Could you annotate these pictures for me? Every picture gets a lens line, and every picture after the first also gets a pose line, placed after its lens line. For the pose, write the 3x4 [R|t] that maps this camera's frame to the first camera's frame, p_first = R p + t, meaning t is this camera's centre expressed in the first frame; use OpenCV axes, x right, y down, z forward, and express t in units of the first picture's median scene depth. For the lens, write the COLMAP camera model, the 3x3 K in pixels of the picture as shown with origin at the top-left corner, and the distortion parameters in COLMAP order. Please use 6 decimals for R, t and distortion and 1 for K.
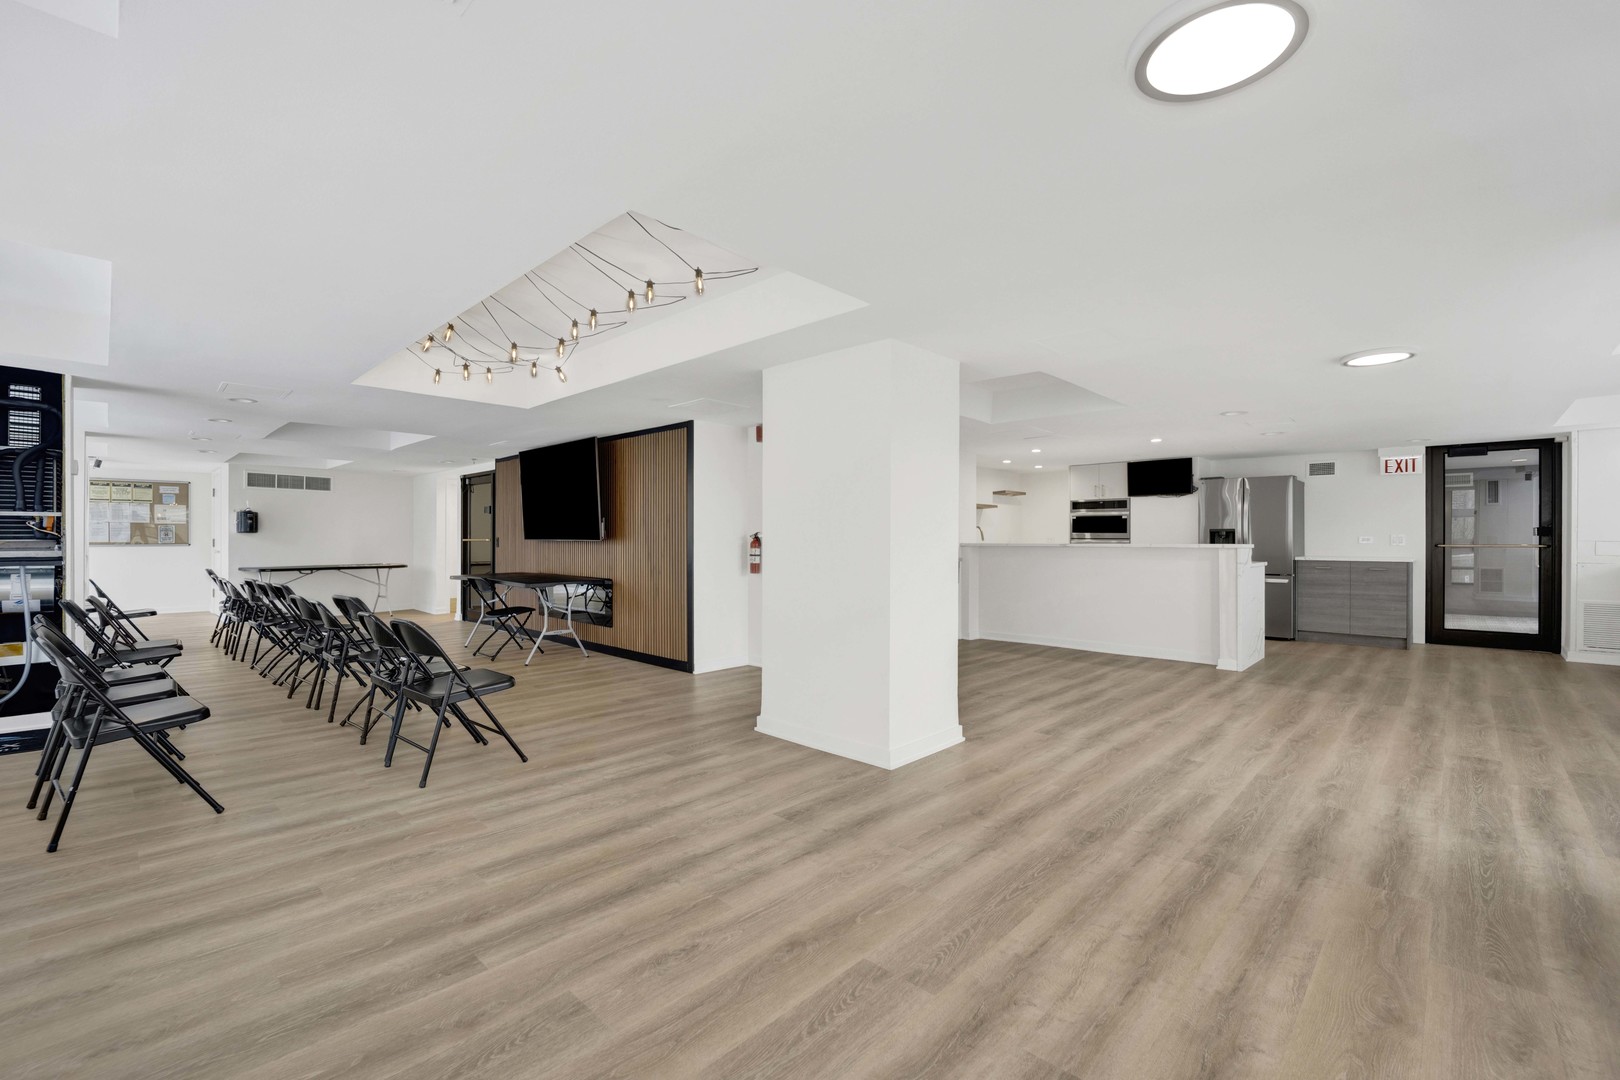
lens RADIAL K [[671.4, 0, 815.3], [0, 671.4, 537.7], [0, 0, 1]] dist [-0.015588, -0.001272]
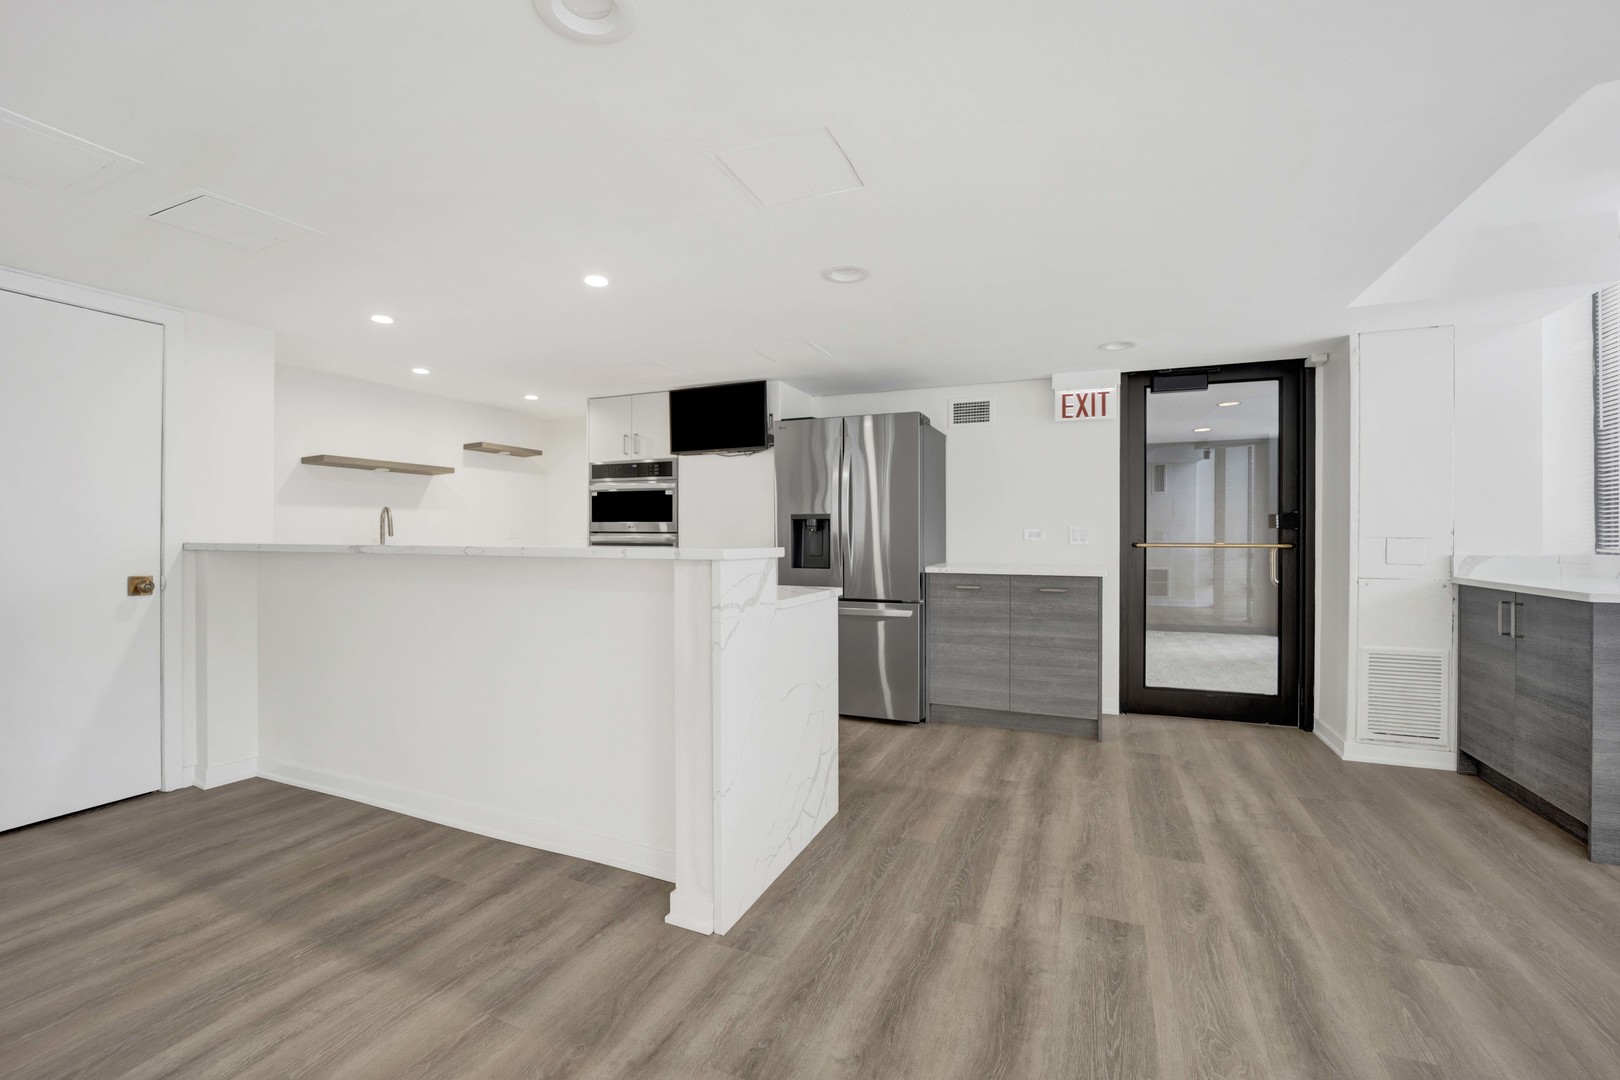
lens RADIAL K [[671.4, 0, 807.5], [0, 671.4, 535.5], [0, 0, 1]] dist [-0.015588, -0.001272]
pose [[0.930561, -0.005248, 0.366098, 0.443009], [0.000508, 0.999915, 0.013044, -0.003613], [-0.366136, -0.011952, 0.930485, 0.542064]]
